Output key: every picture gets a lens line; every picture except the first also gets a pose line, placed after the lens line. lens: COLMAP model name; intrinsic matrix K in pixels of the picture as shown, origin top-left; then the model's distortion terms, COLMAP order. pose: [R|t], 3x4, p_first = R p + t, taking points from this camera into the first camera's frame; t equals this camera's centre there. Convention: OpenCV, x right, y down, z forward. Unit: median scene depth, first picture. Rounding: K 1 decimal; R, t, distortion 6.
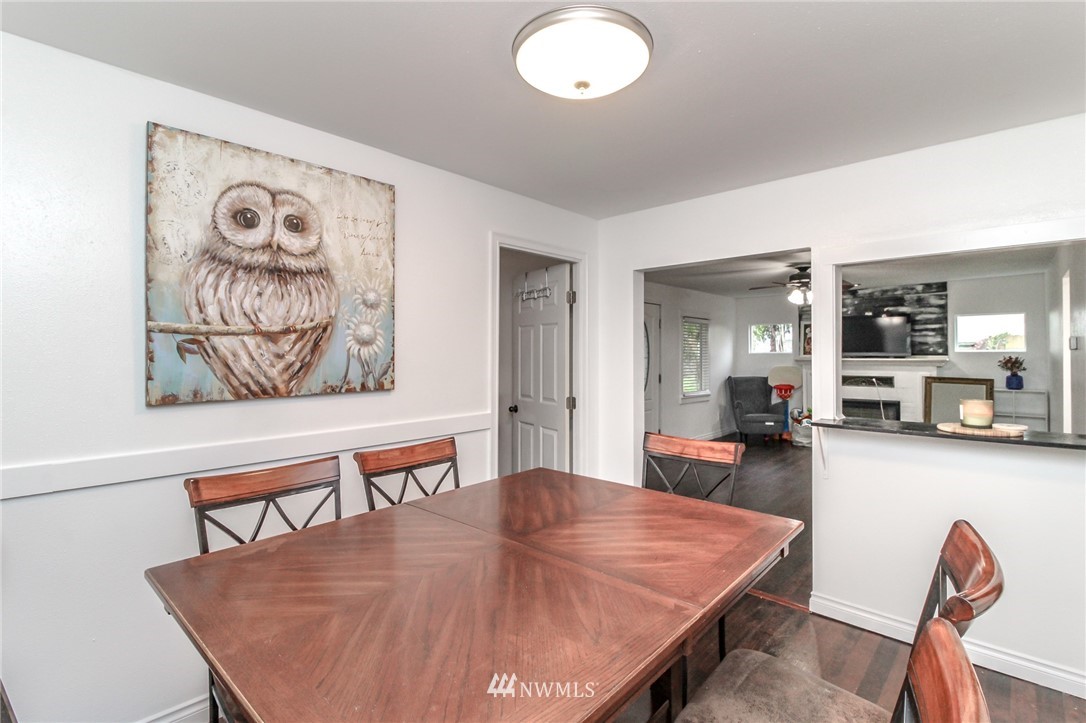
lens RADIAL K [[500.8, 0, 544.4], [0, 500.8, 353.7], [0, 0, 1]] dist [0.005557, -0.004365]
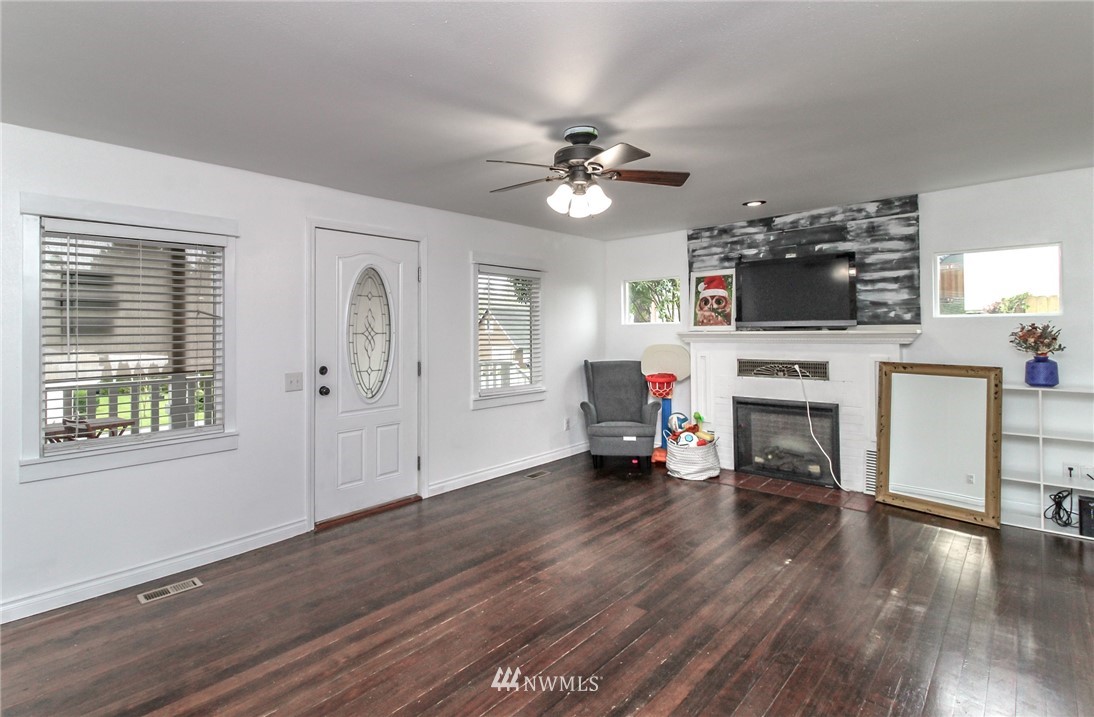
lens RADIAL K [[516.4, 0, 542.0], [0, 516.4, 328.9], [0, 0, 1]] dist [0.012219, -0.001120]
pose [[0.999626, -0.009915, -0.025487, 0.385139], [0.009941, 0.999950, 0.000870, 0.003903], [0.025478, -0.001123, 0.999675, 0.395257]]
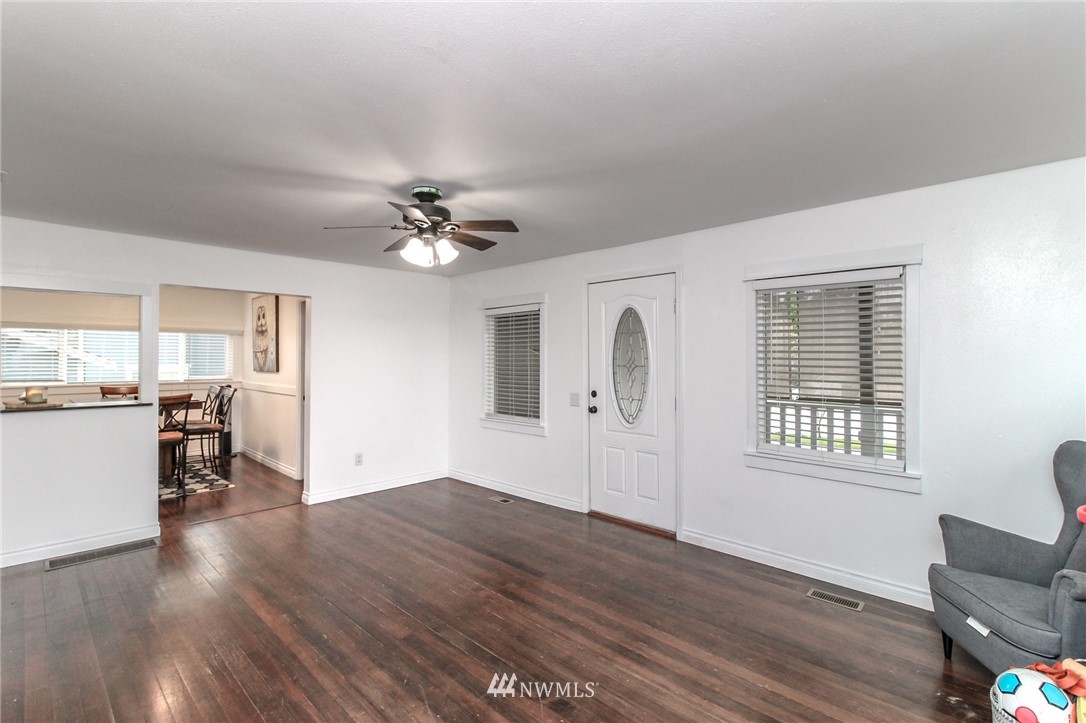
lens RADIAL K [[500.8, 0, 544.8], [0, 500.8, 358.1], [0, 0, 1]] dist [0.005557, -0.004365]
pose [[-0.035476, -0.002484, -0.999367, 0.443509], [-0.007034, 0.999973, -0.002236, 0.003293], [0.999346, 0.006950, -0.035493, 0.461841]]
